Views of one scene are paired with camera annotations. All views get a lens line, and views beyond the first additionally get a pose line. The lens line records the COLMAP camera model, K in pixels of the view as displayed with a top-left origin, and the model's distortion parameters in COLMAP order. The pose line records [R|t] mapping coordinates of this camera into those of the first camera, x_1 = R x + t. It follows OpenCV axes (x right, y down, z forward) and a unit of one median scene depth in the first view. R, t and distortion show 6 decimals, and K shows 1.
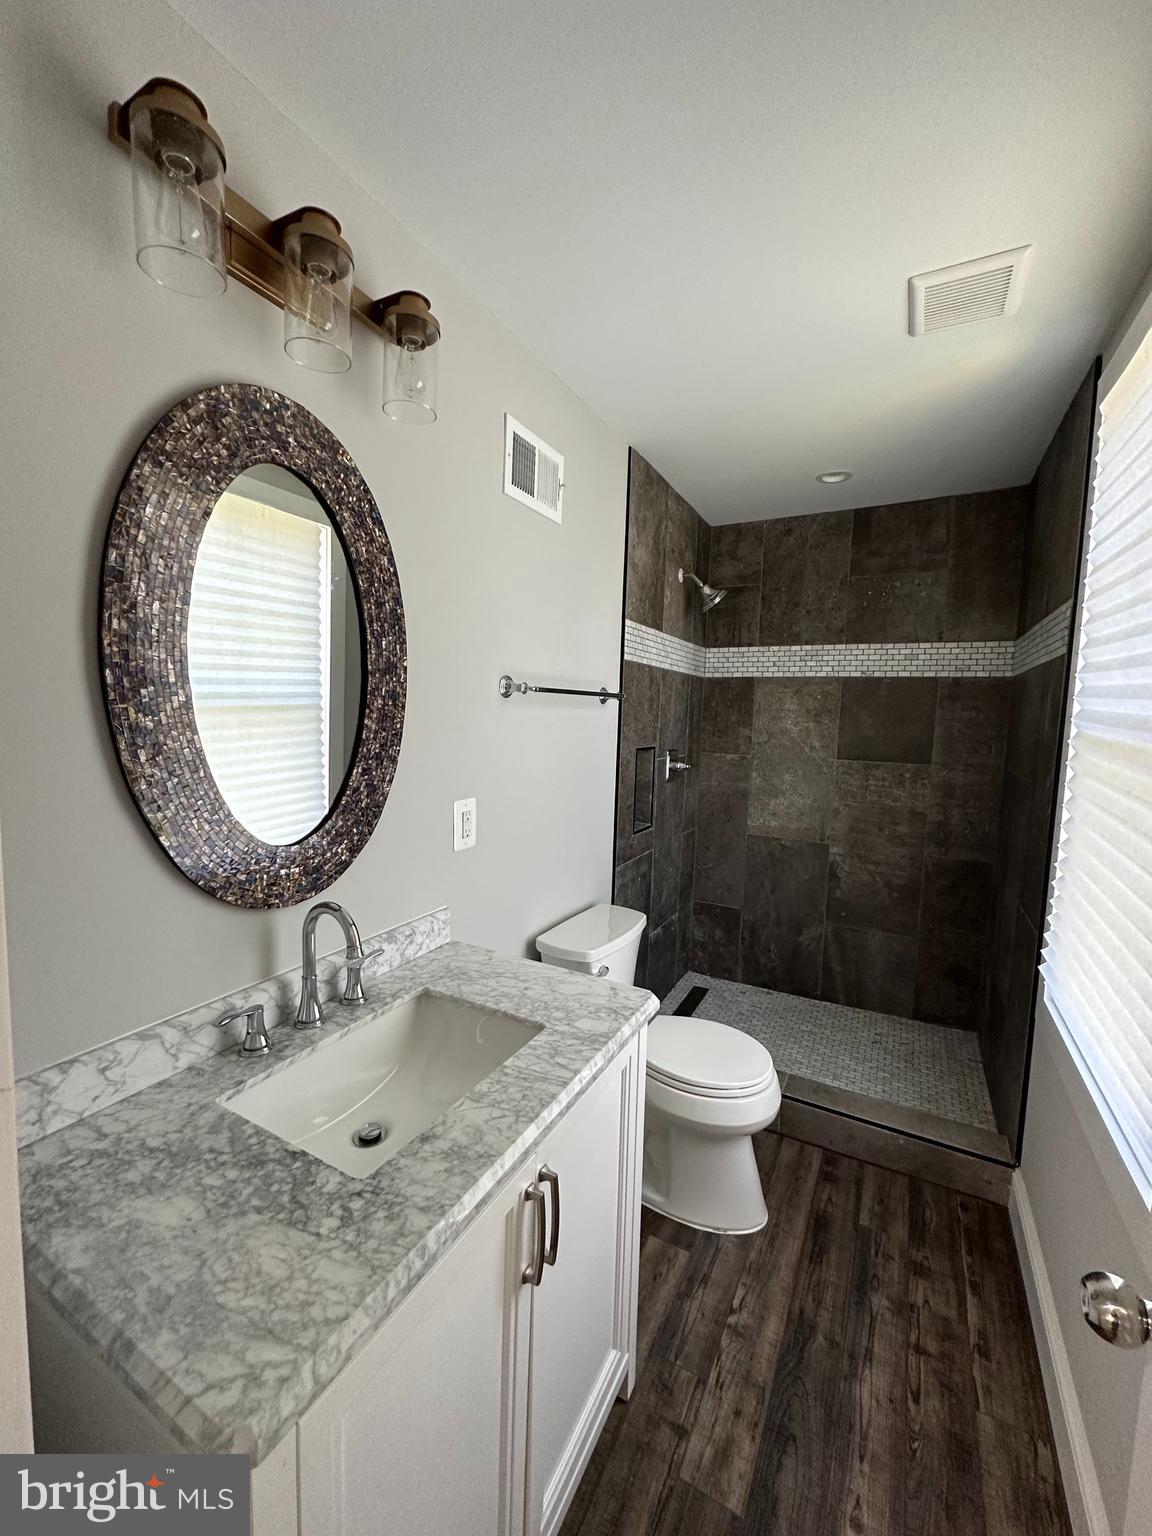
lens RADIAL K [[611.3, 0, 577.3], [0, 611.3, 768.2], [0, 0, 1]] dist [-0.004572, -0.000692]
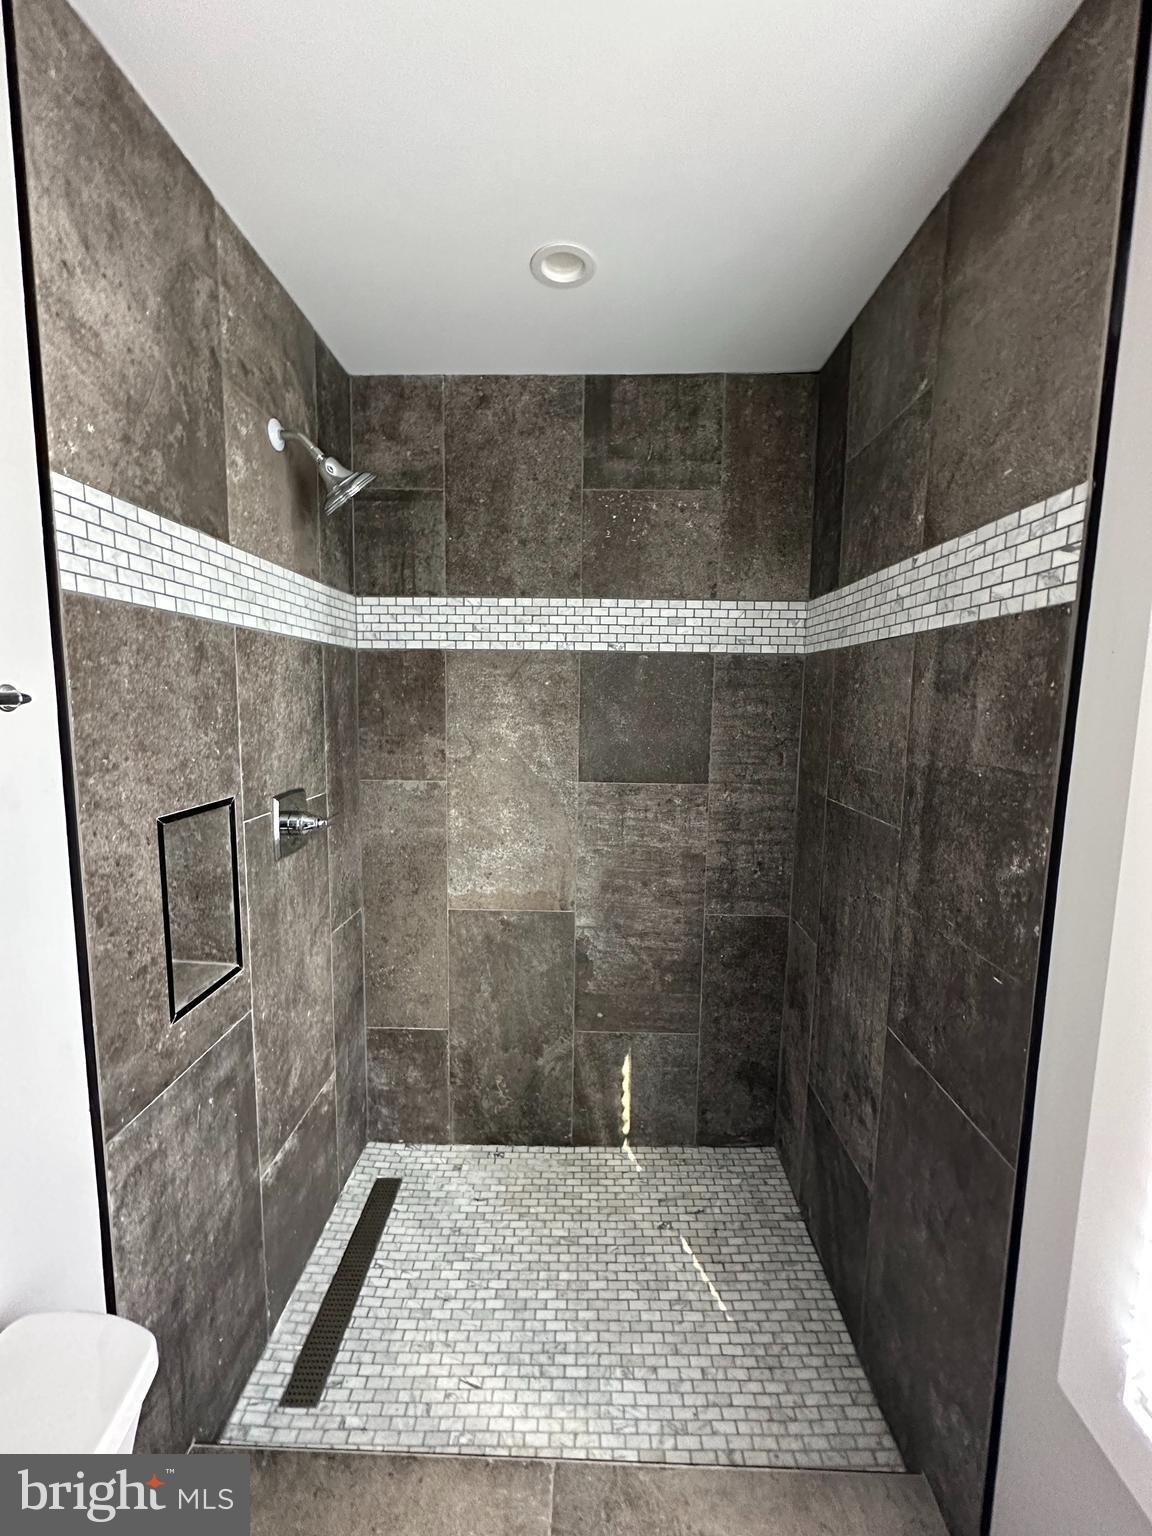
lens RADIAL K [[611.3, 0, 578.0], [0, 611.3, 766.8], [0, 0, 1]] dist [-0.004572, -0.000692]
pose [[0.891150, -0.069482, 0.448357, 0.143815], [0.053523, 0.997403, 0.048186, -0.062109], [-0.450541, -0.018944, 0.892555, 0.443635]]
